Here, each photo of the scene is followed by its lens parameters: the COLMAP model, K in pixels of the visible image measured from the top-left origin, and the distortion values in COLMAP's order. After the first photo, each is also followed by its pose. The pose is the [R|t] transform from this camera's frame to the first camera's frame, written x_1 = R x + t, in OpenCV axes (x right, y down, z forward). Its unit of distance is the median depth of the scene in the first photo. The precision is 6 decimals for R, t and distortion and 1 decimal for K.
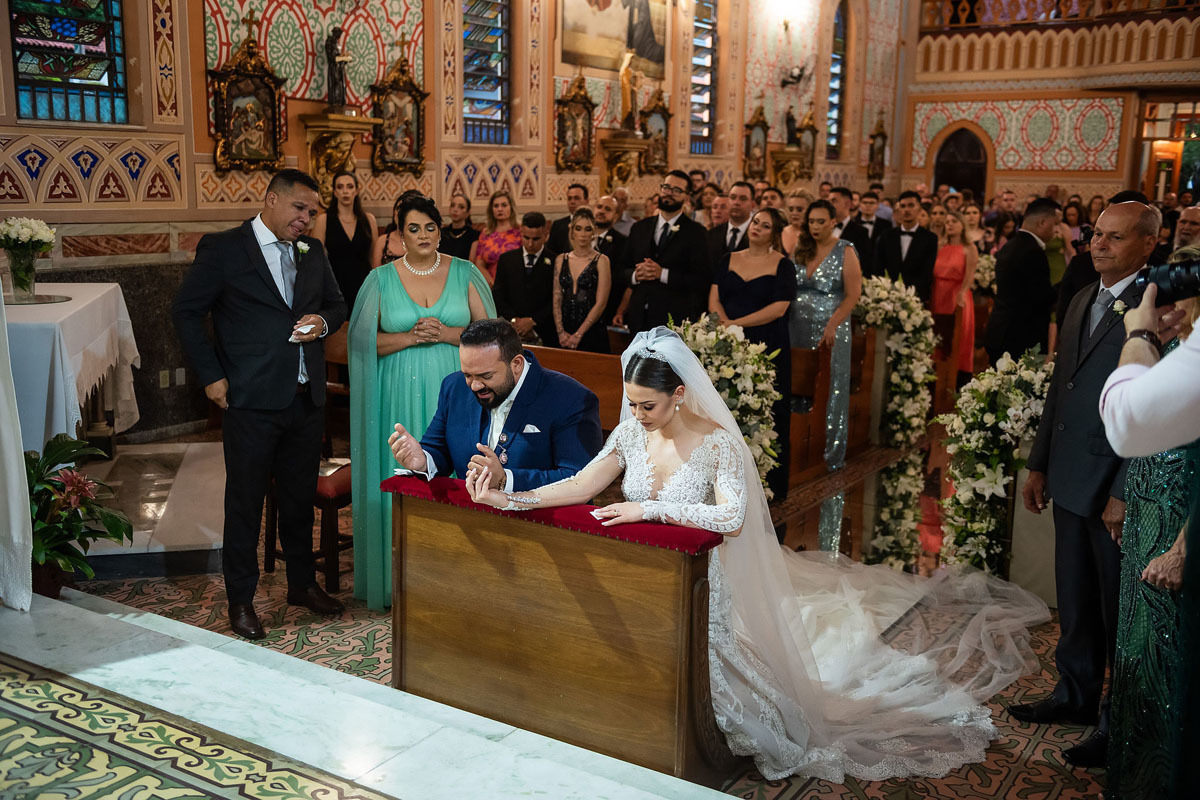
lens RADIAL K [[1211.4, 0, 600.0], [0, 1211.4, 400.0], [0, 0, 1]] dist [0.038895, 0.015870]
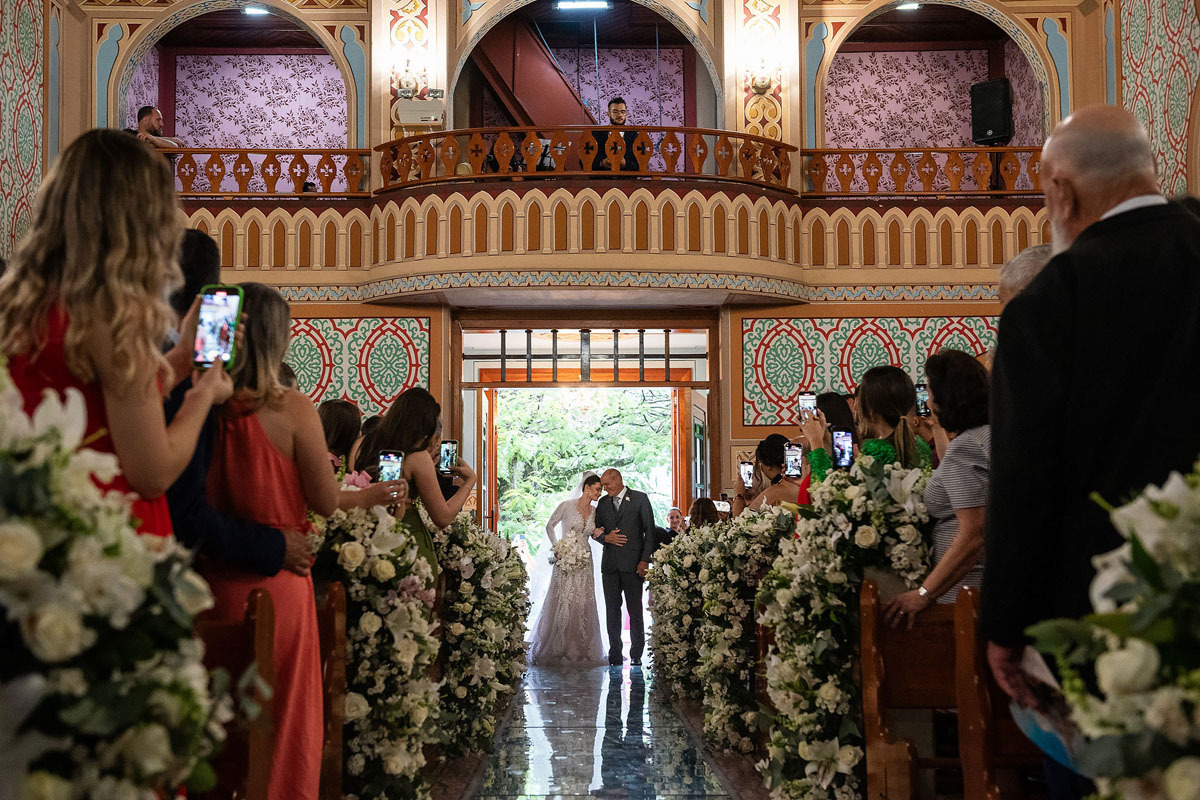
lens RADIAL K [[1483.7, 0, 600.0], [0, 1483.7, 400.0], [0, 0, 1]] dist [0.082834, -0.003668]
pose [[0.838572, 0.028671, 0.544035, 0.171630], [0.124270, 0.962220, -0.242259, -0.027251], [-0.530428, 0.270759, 0.803328, 0.664943]]
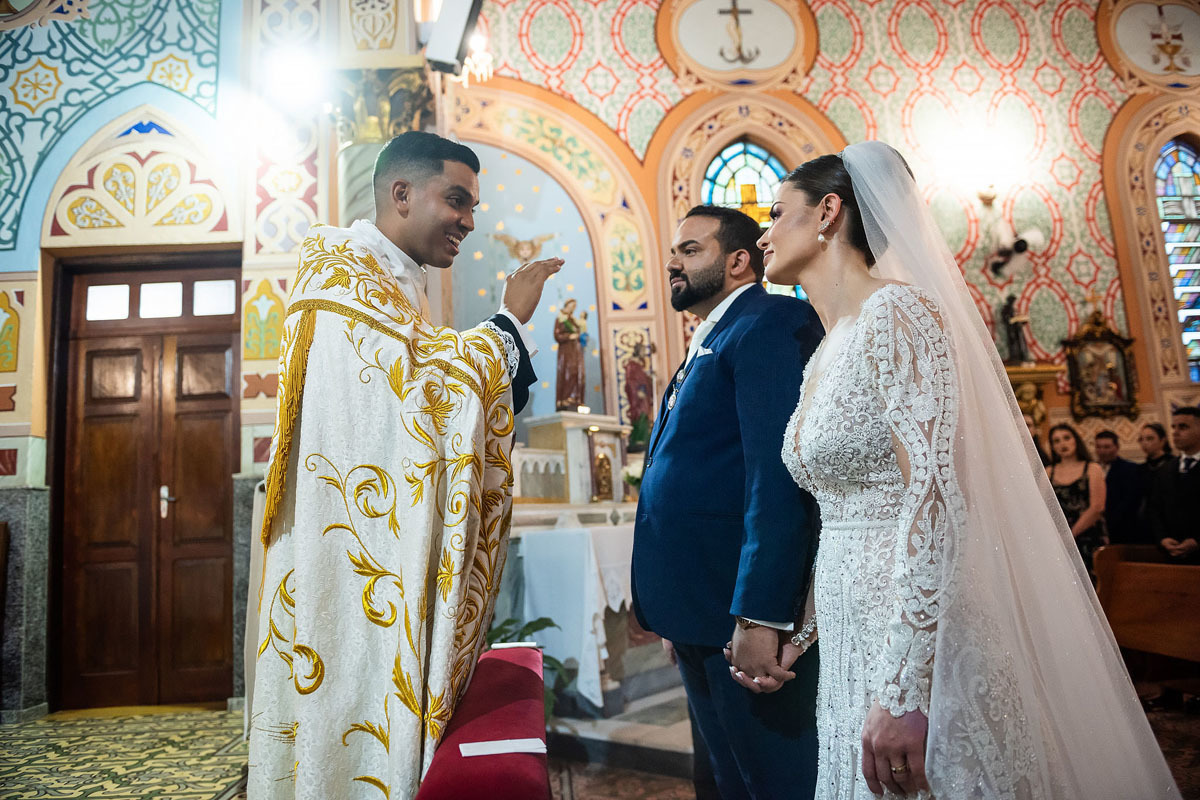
lens RADIAL K [[816.9, 0, 601.0], [0, 816.9, 398.8], [0, 0, 1]] dist [-0.049389, -0.003772]
pose [[0.590626, -0.182085, -0.786133, 0.114497], [-0.078147, 0.956724, -0.280309, 0.020465], [0.803152, 0.226992, 0.550837, 0.278868]]
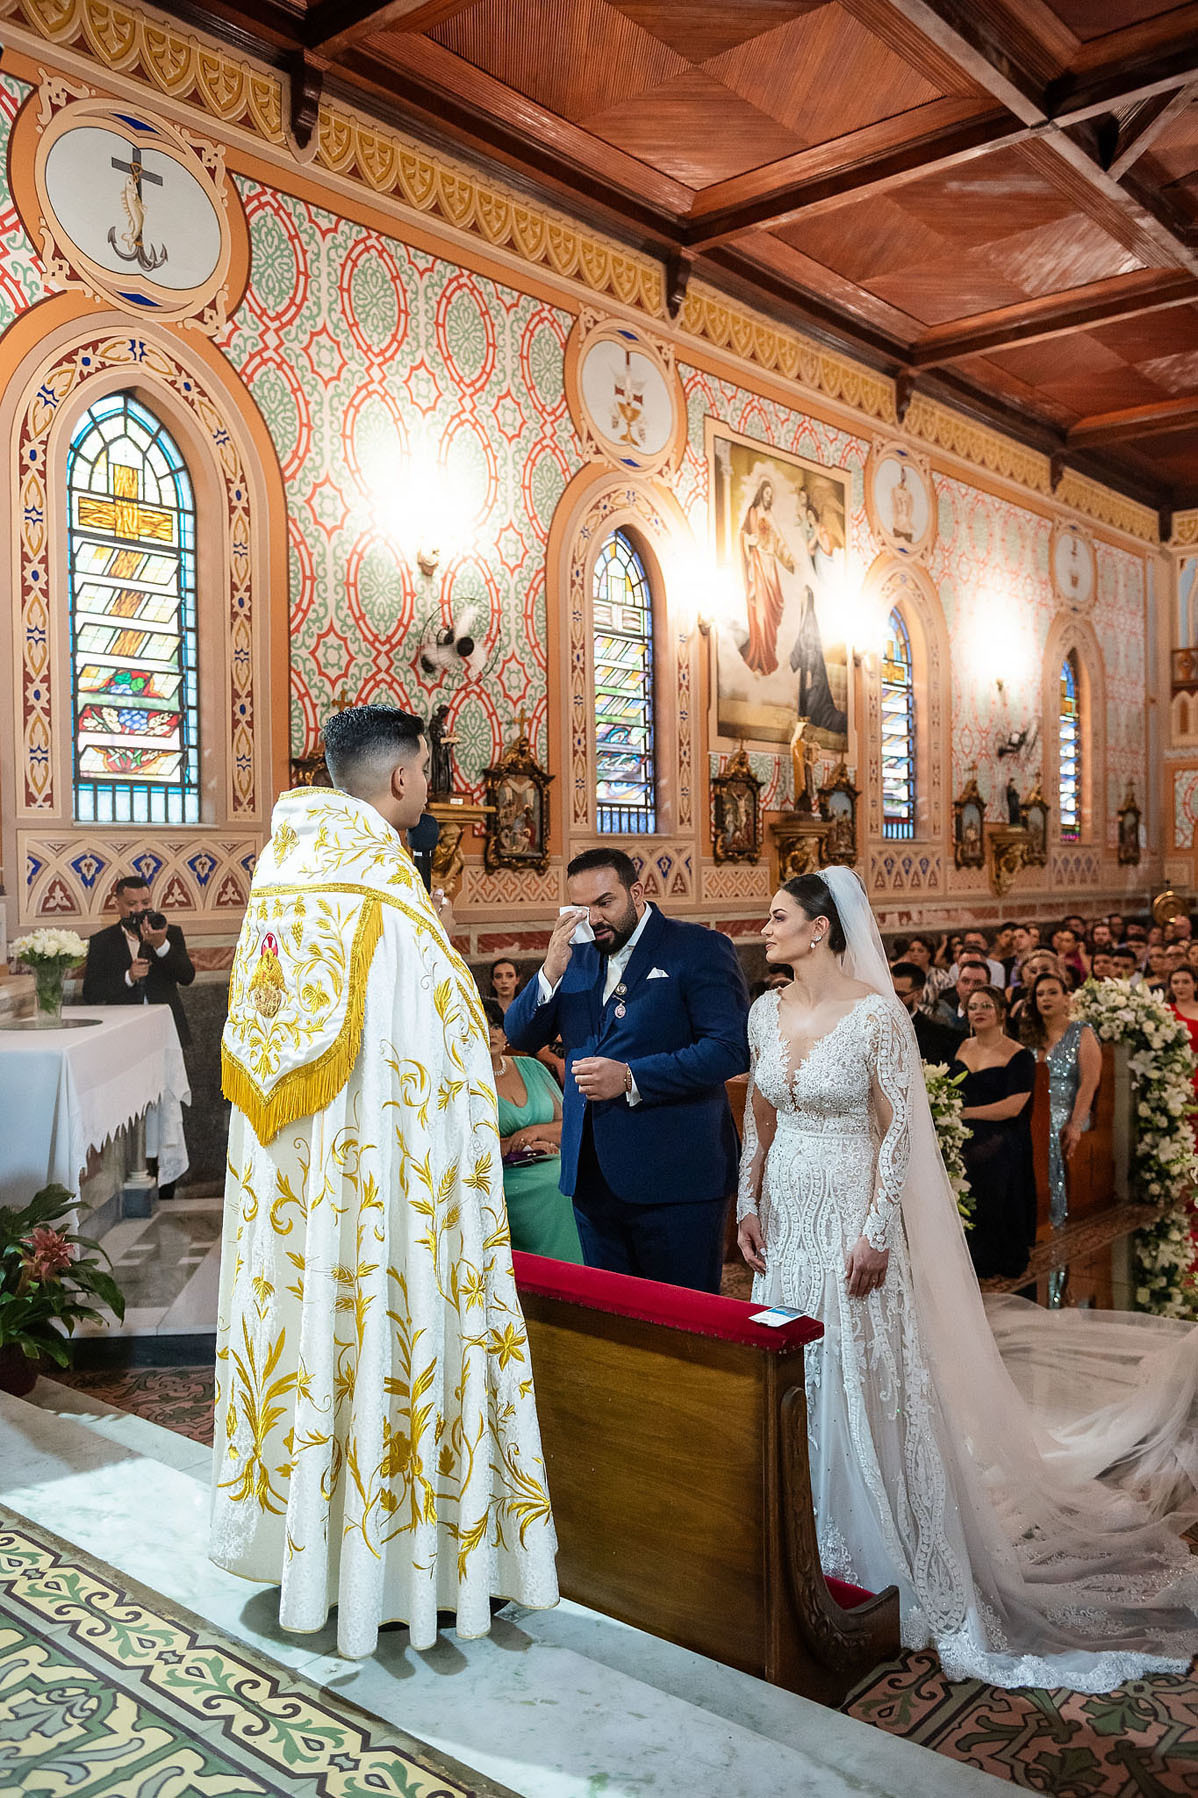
lens RADIAL K [[1450.7, 0, 601.1], [0, 1450.7, 898.7], [0, 0, 1]] dist [-0.014403, -0.007612]
pose [[0.989244, -0.029900, -0.143185, 0.033549], [0.005237, 0.985497, -0.169612, 0.002816], [0.146180, 0.167038, 0.975054, 0.035960]]
